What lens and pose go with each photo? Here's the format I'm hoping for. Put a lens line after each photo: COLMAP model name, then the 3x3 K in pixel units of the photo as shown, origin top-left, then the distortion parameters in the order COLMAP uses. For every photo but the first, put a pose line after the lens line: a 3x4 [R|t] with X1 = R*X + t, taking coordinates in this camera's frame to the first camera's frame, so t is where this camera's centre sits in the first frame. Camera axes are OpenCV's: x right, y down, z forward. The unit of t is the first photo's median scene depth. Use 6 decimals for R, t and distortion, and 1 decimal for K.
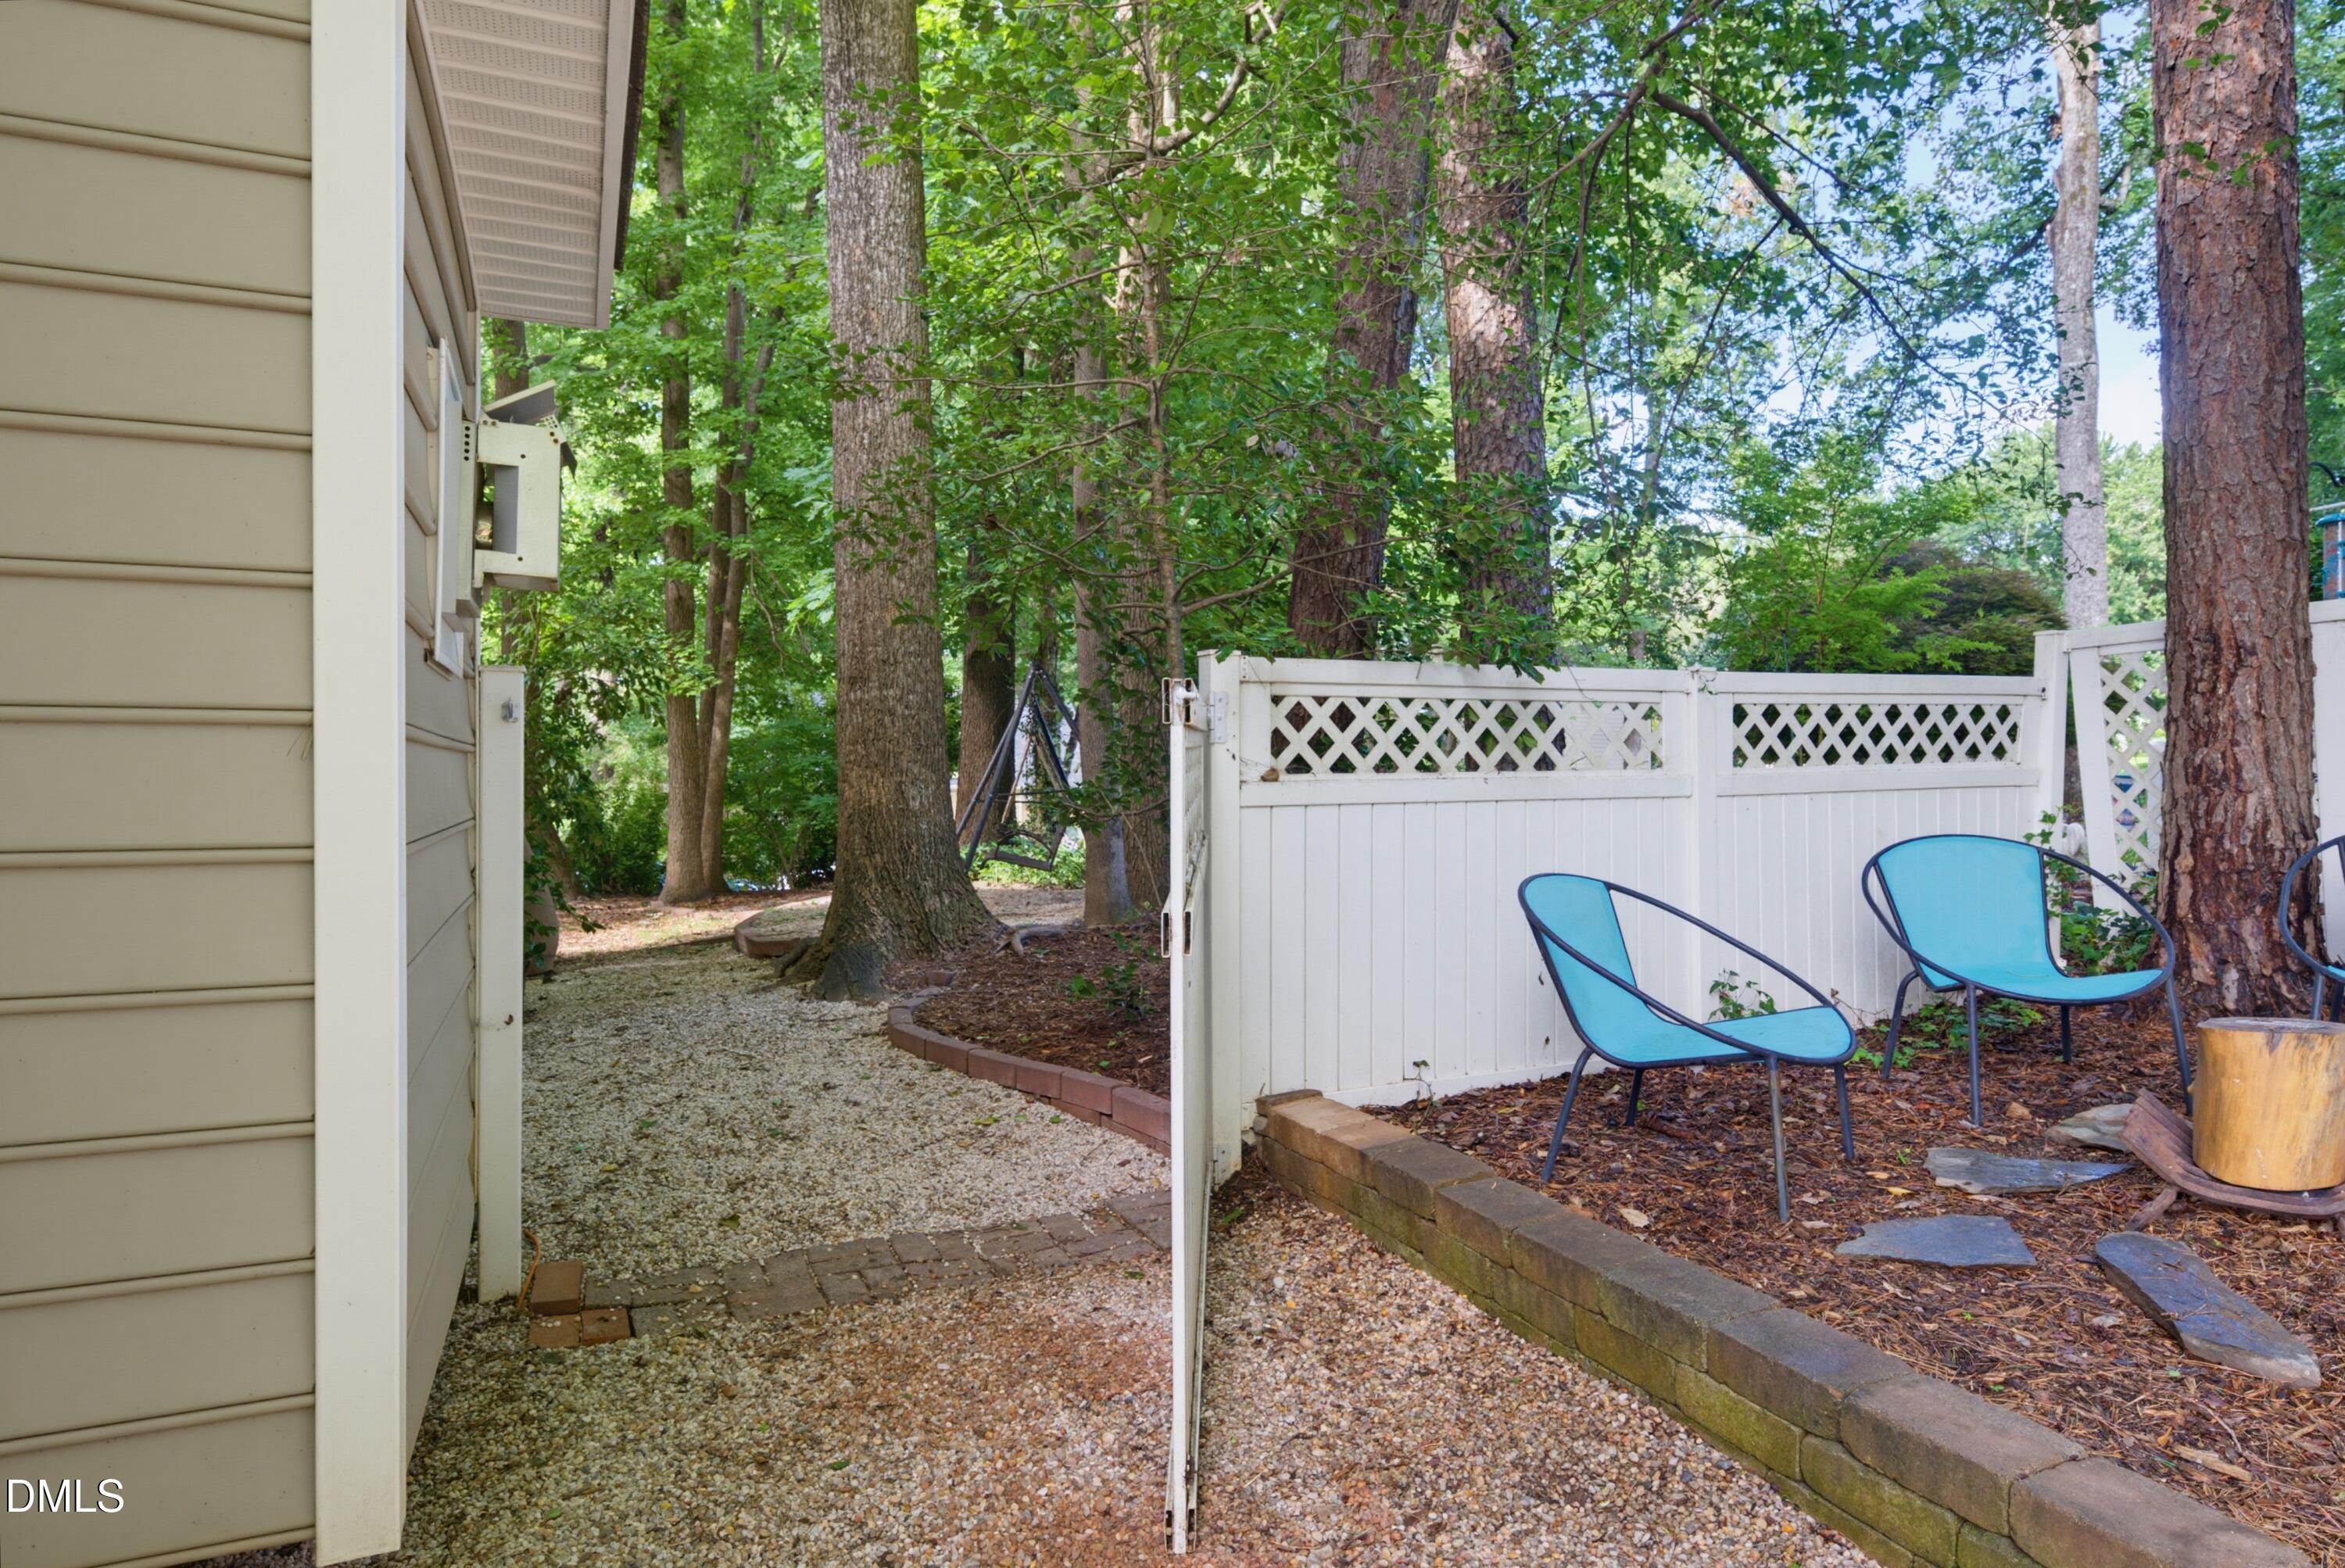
lens RADIAL K [[1371.7, 0, 1172.5], [0, 1371.7, 784.0], [0, 0, 1]] dist [-0.002056, -0.000576]
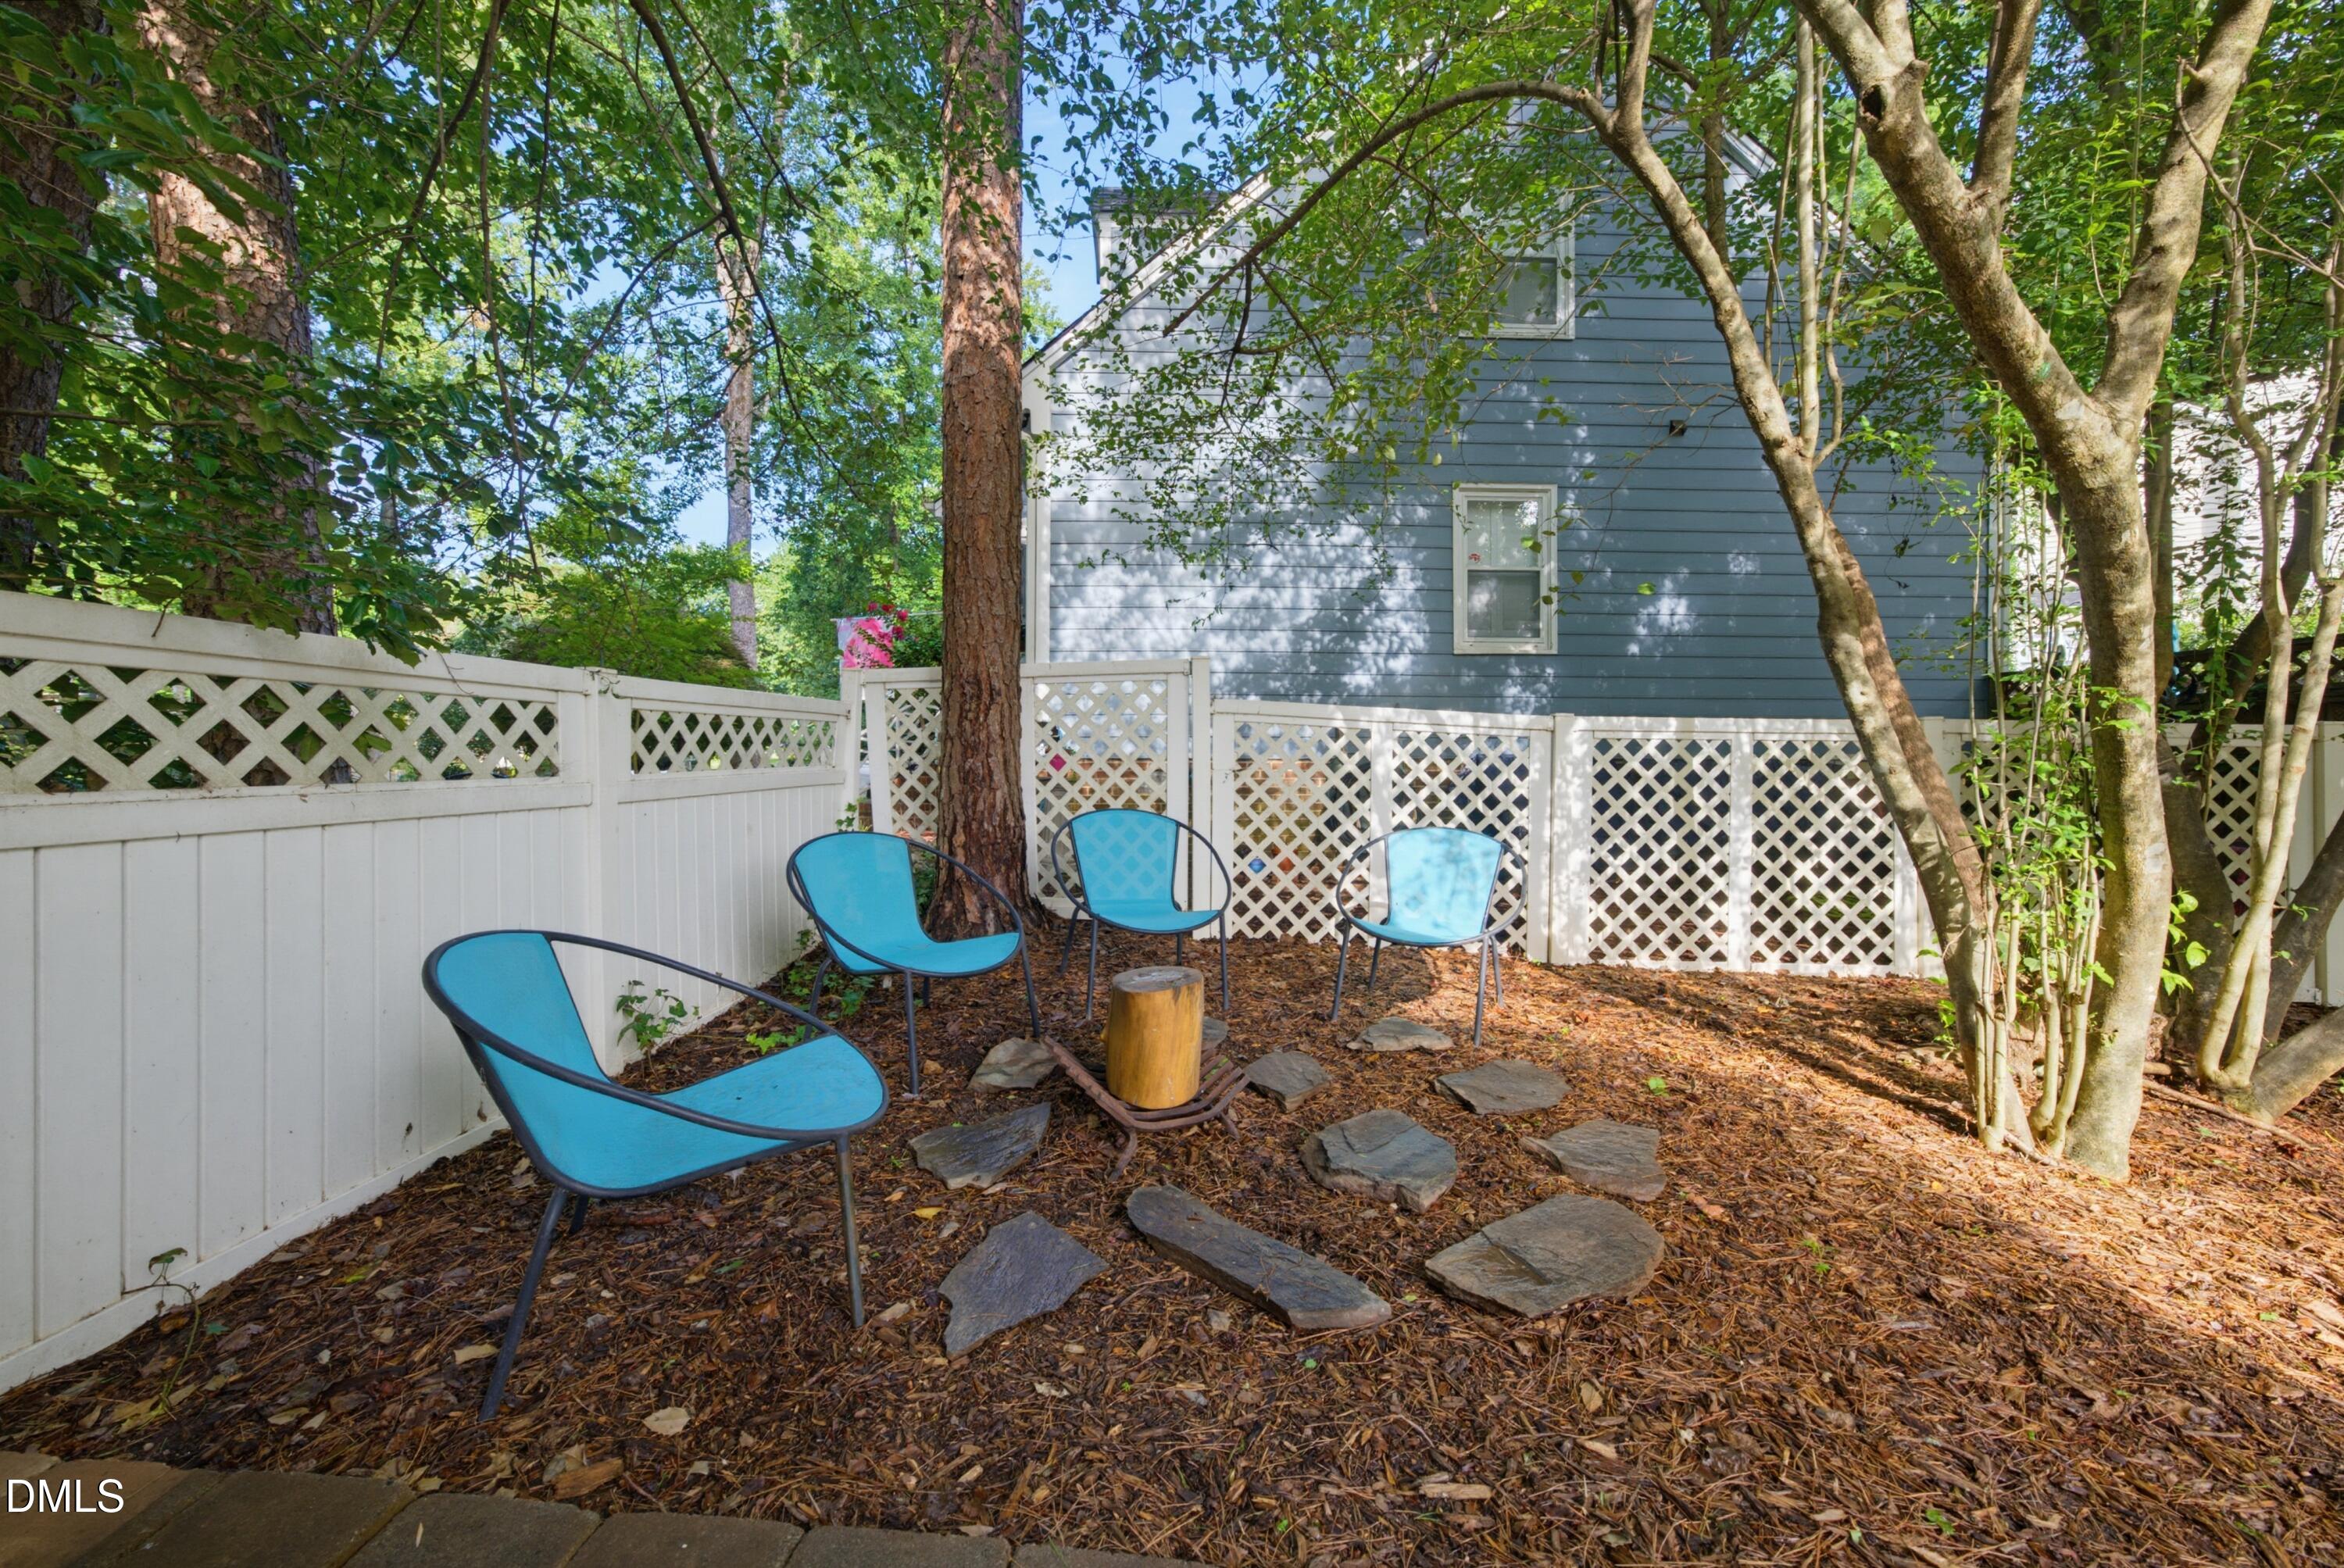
lens RADIAL K [[886.4, 0, 1194.7], [0, 886.4, 778.9], [0, 0, 1]] dist [-0.001376, 0.005331]
pose [[0.475154, -0.010789, 0.879836, 0.045974], [0.002279, 0.999937, 0.011031, -0.016446], [-0.879900, -0.003236, 0.475149, 0.389833]]
